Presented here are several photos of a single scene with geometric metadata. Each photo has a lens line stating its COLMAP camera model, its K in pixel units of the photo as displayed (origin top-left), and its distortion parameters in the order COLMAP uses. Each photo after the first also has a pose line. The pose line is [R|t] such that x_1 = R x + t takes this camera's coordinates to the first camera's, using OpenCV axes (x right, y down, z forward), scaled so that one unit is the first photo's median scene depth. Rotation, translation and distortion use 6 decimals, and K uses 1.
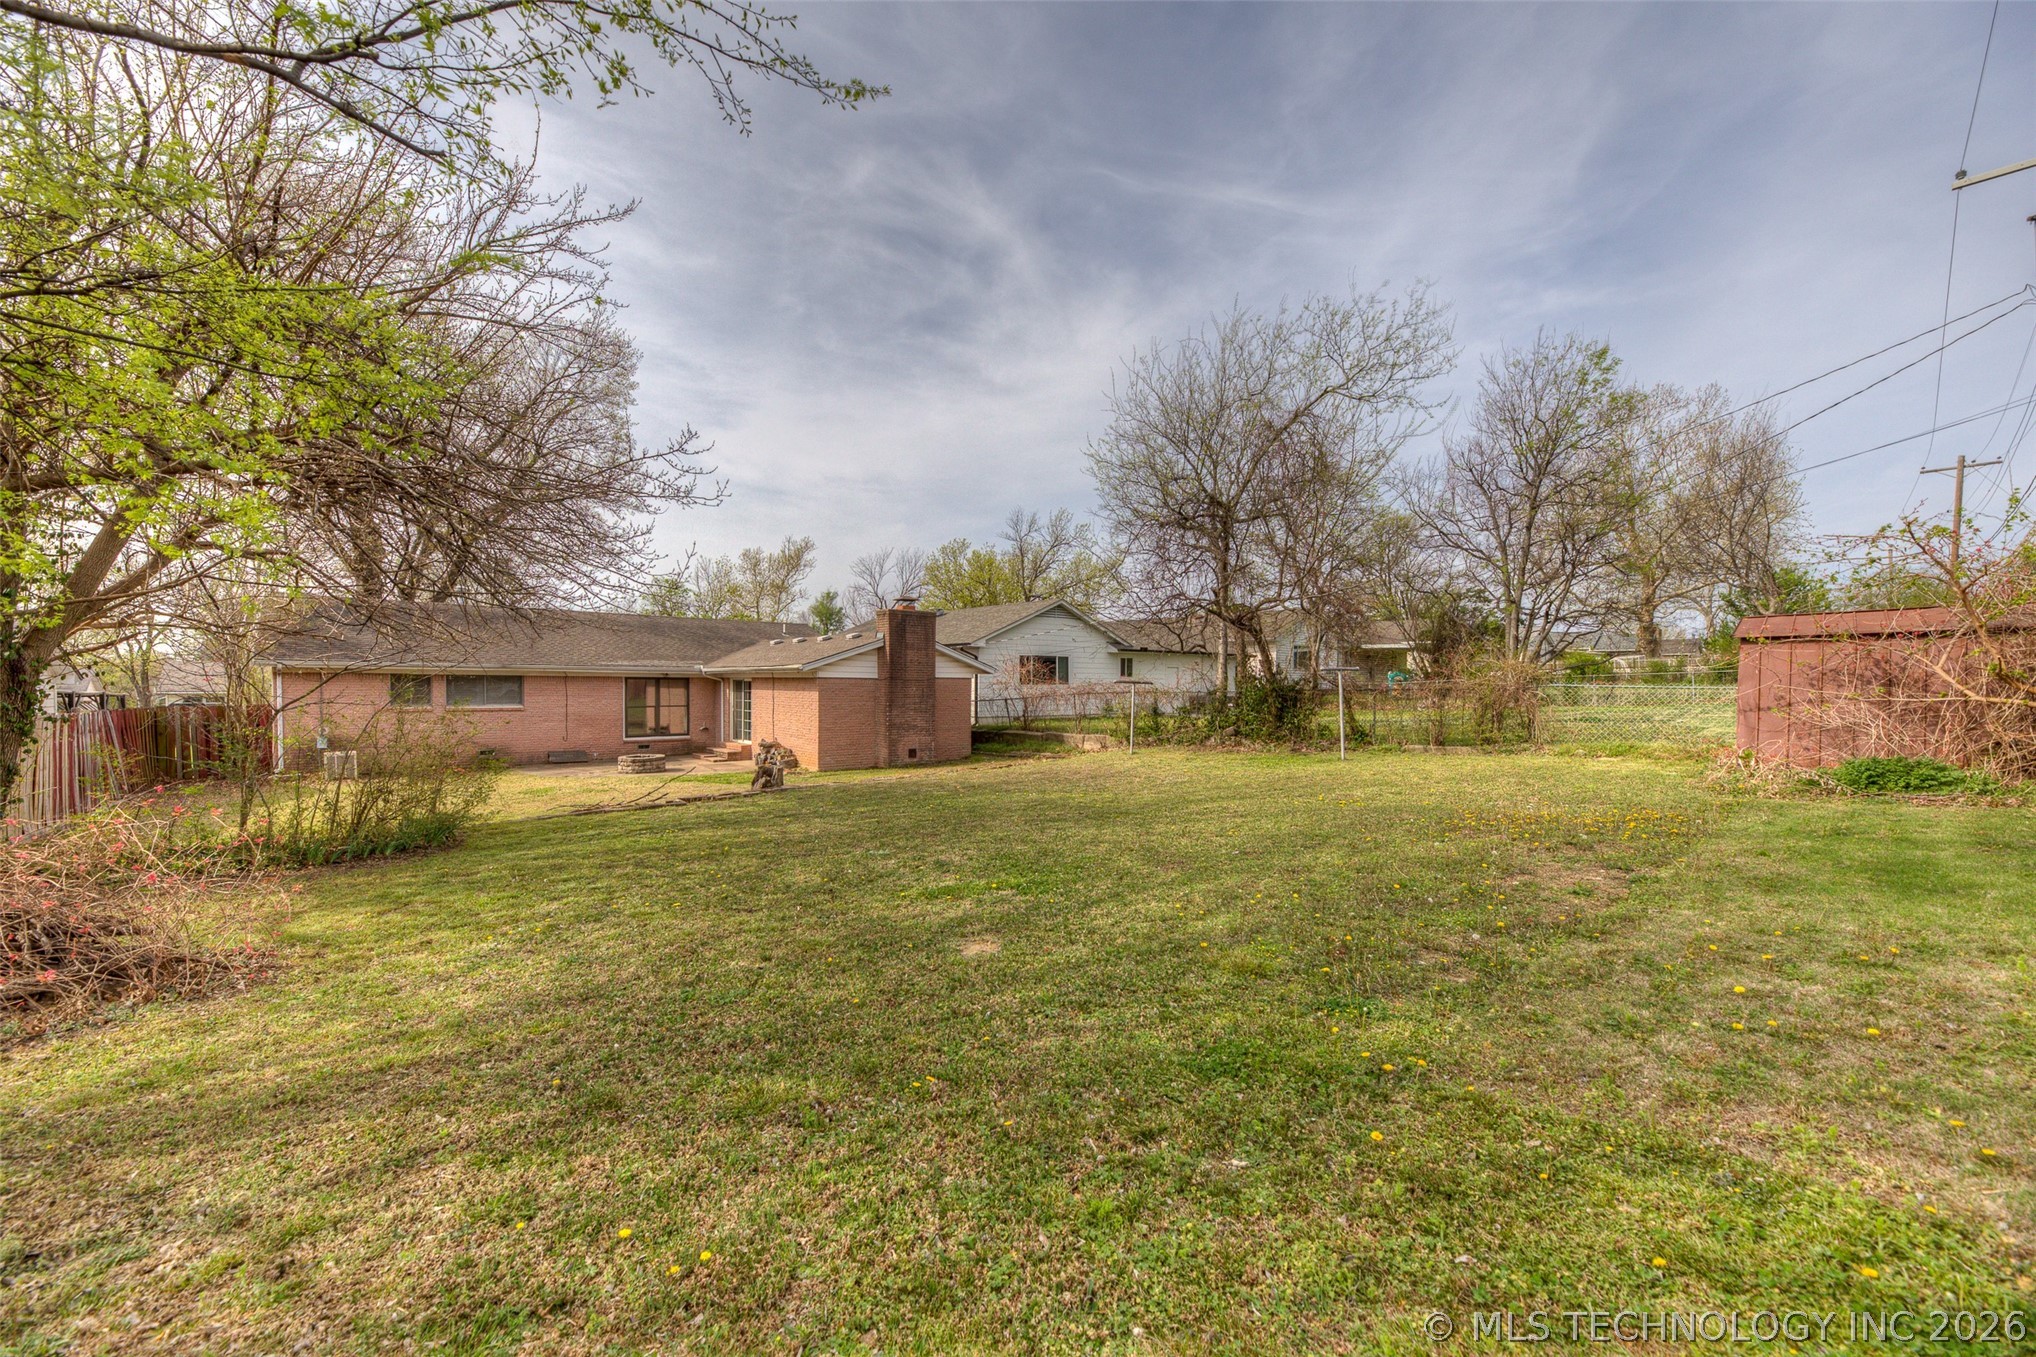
lens RADIAL K [[798.5, 0, 1018.0], [0, 798.5, 678.5], [0, 0, 1]] dist [0.000415, -0.000678]
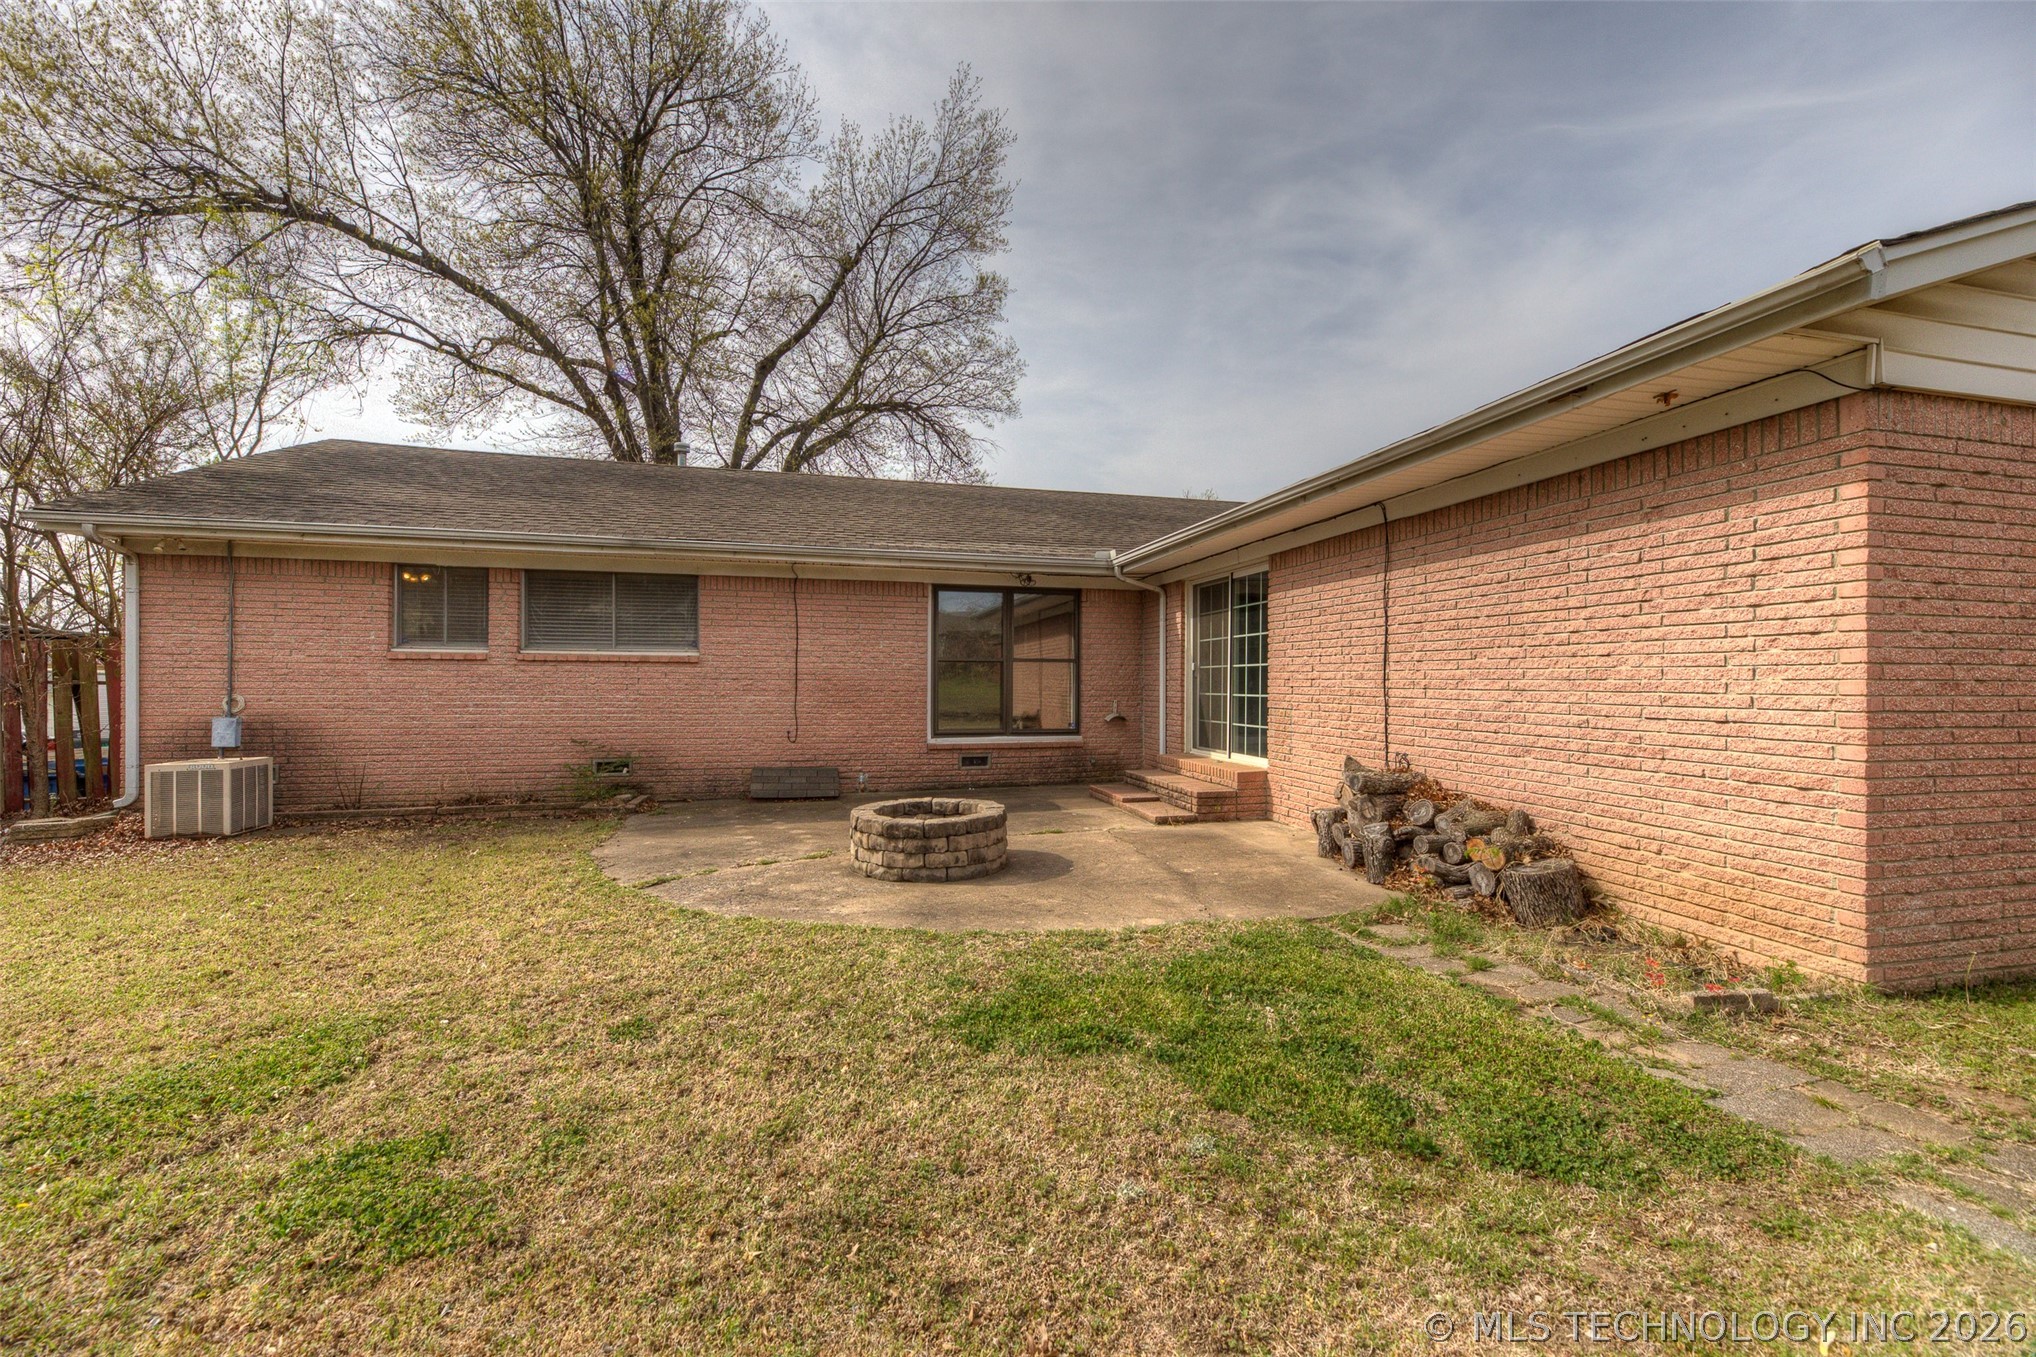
lens RADIAL K [[822.5, 0, 1015.9], [0, 822.5, 688.1], [0, 0, 1]] dist [0.001878, 0.000257]
pose [[0.896563, 0.000087, -0.442917, -0.283354], [0.005492, 0.999921, 0.011312, 0.046897], [0.442883, -0.012574, 0.896491, 0.674490]]
